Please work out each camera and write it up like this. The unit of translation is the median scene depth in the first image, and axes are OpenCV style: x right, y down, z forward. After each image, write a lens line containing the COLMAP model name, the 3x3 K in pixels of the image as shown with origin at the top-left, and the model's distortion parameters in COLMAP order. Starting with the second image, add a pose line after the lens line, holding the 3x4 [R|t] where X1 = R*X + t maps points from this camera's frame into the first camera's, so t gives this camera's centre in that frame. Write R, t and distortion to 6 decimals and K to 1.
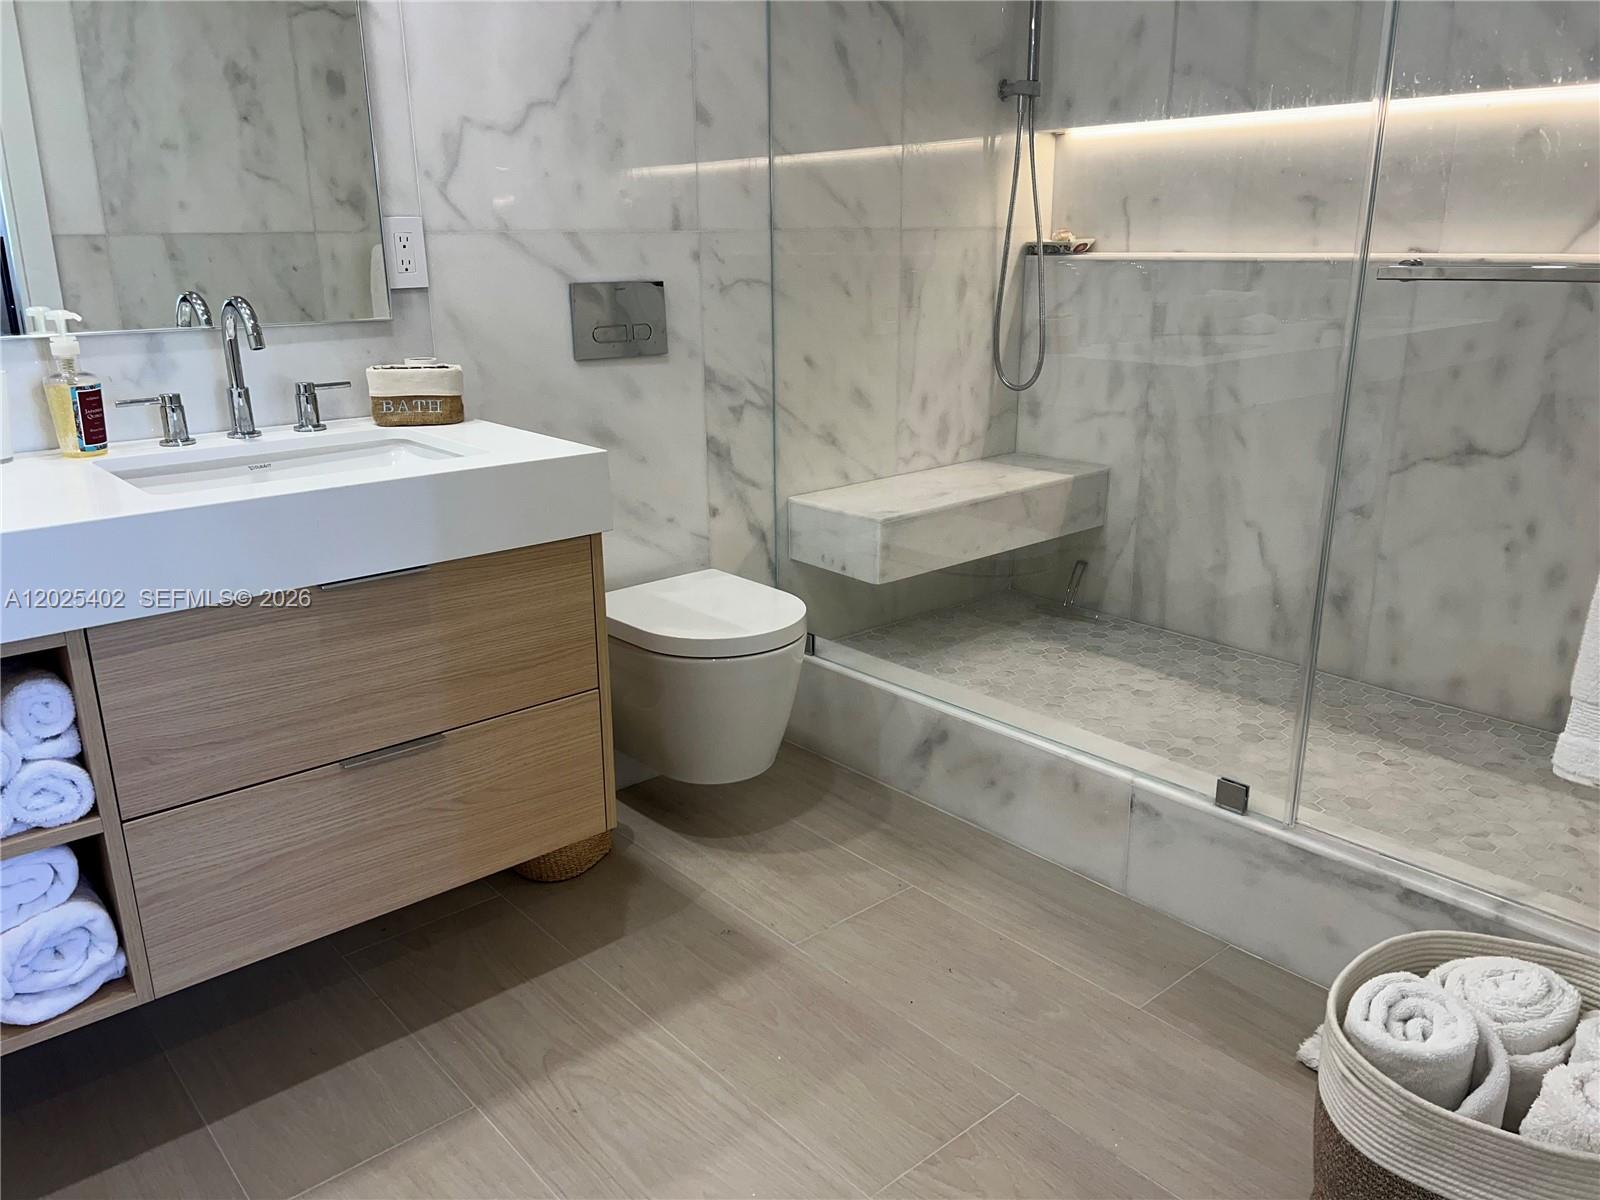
lens RADIAL K [[1211.1, 0, 787.7], [0, 1211.1, 609.7], [0, 0, 1]] dist [0.064387, -0.074169]
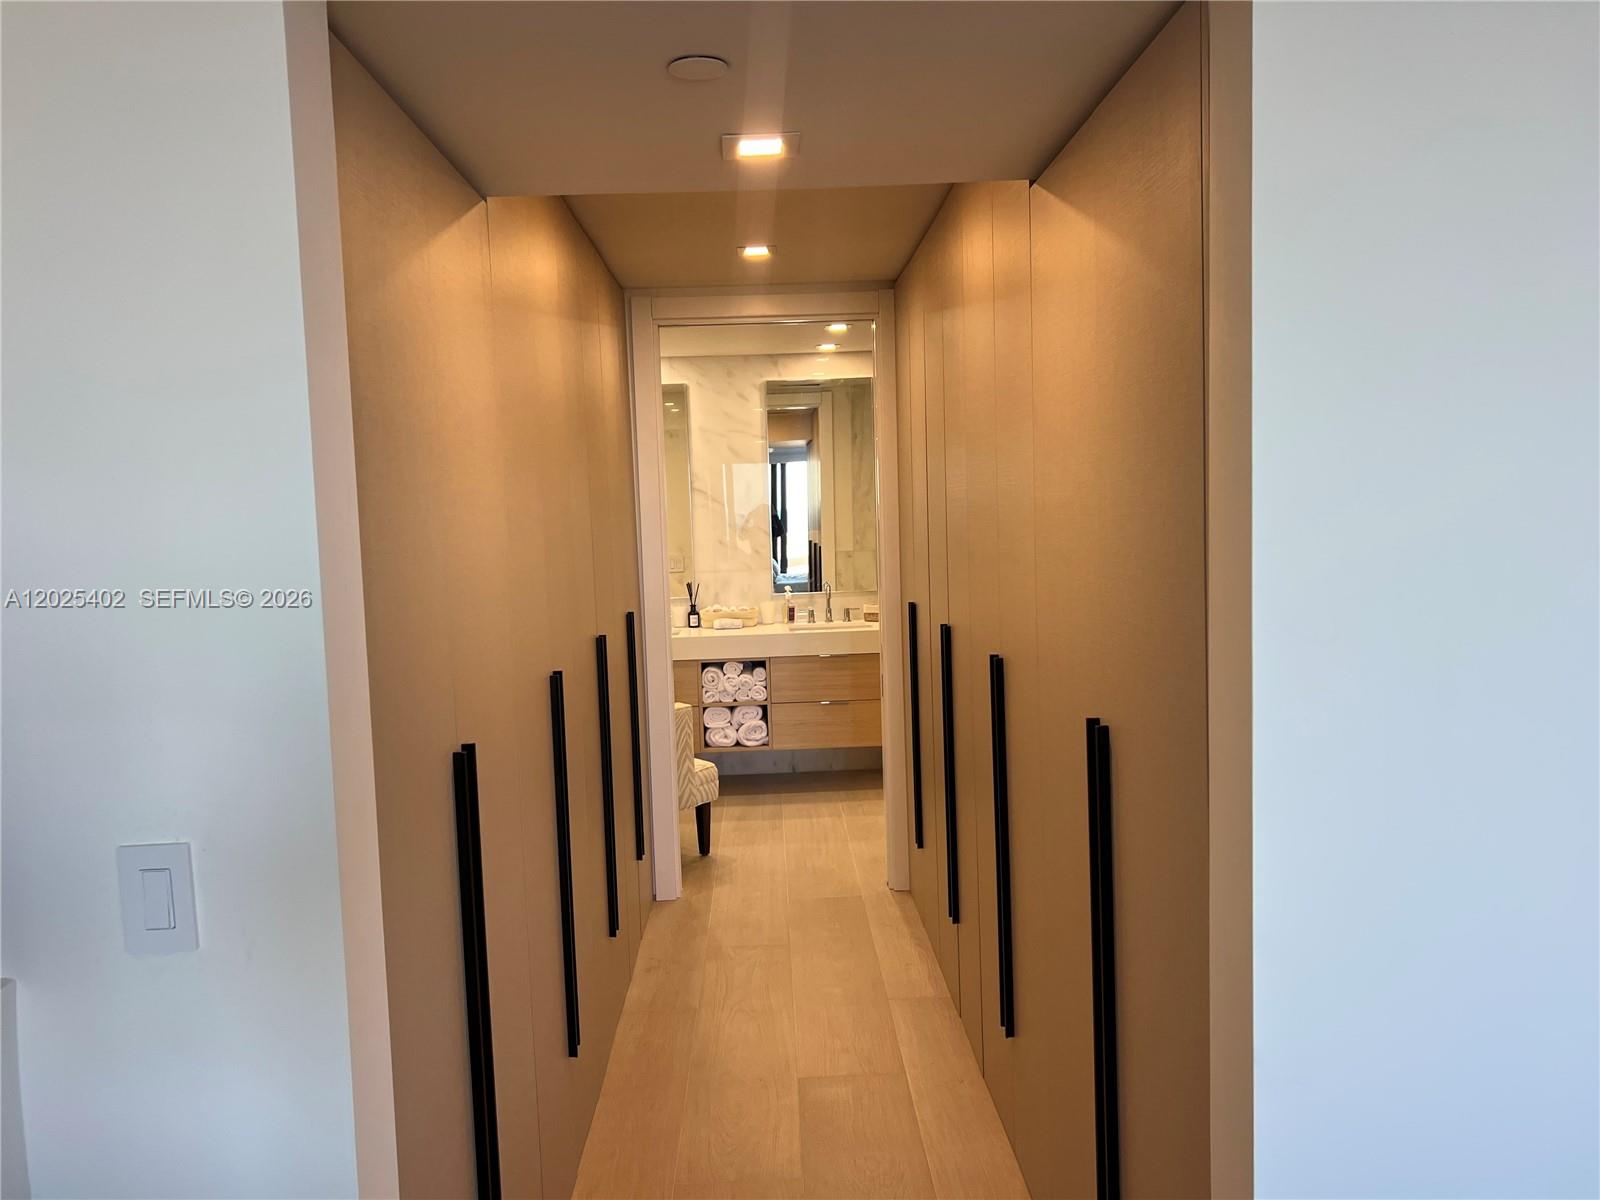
lens RADIAL K [[1211.1, 0, 800.7], [0, 1211.1, 602.9], [0, 0, 1]] dist [0.064387, -0.074169]
pose [[0.781618, 0.039614, -0.622499, 1.917952], [-0.162599, 0.976417, -0.142025, 0.362777], [0.602192, 0.212227, 0.769626, -2.025218]]
